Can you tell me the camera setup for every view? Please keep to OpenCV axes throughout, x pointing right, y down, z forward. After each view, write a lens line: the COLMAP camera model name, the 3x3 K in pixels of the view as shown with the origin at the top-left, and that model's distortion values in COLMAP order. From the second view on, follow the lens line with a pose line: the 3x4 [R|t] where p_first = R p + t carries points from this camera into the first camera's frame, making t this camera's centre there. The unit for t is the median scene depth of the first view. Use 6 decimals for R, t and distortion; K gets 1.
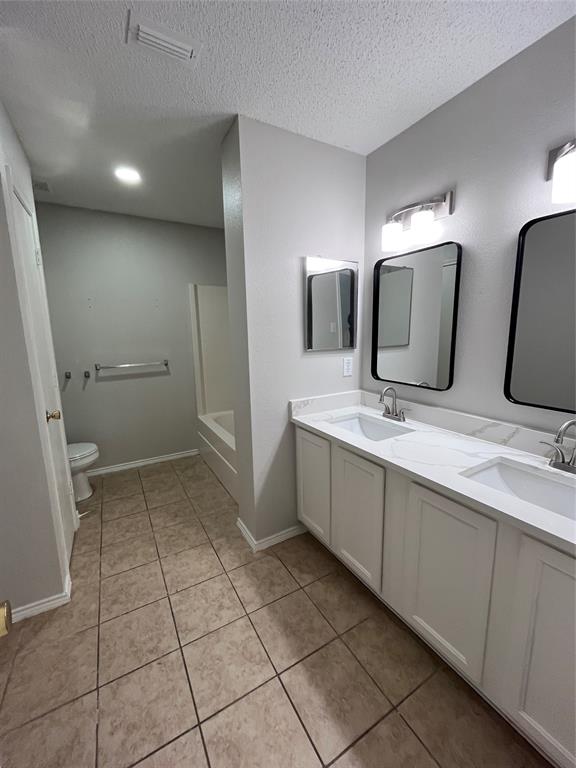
lens RADIAL K [[311.4, 0, 289.9], [0, 311.4, 383.5], [0, 0, 1]] dist [-0.009619, 0.000428]
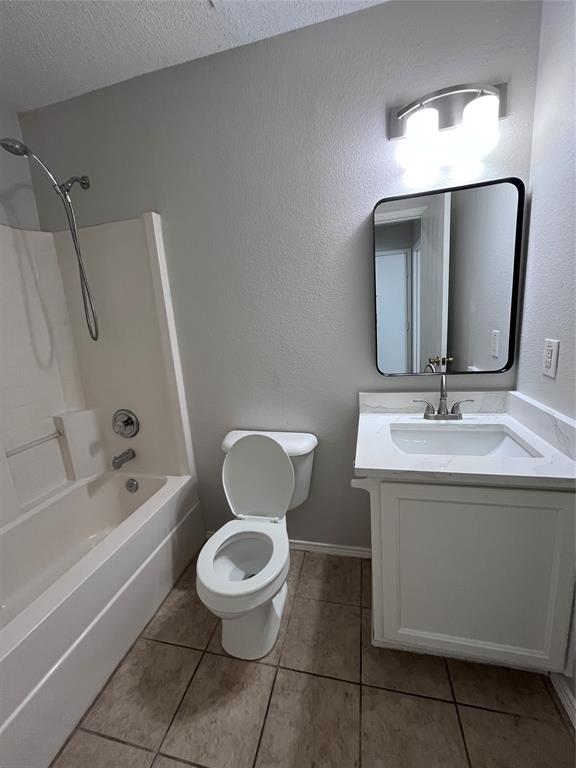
lens RADIAL K [[311.4, 0, 286.5], [0, 311.4, 380.1], [0, 0, 1]] dist [-0.009619, 0.000428]
pose [[0.694142, -0.198357, 0.691969, -0.411246], [0.189508, 0.977730, 0.090169, -0.110911], [-0.694444, 0.068544, 0.716274, 0.698972]]
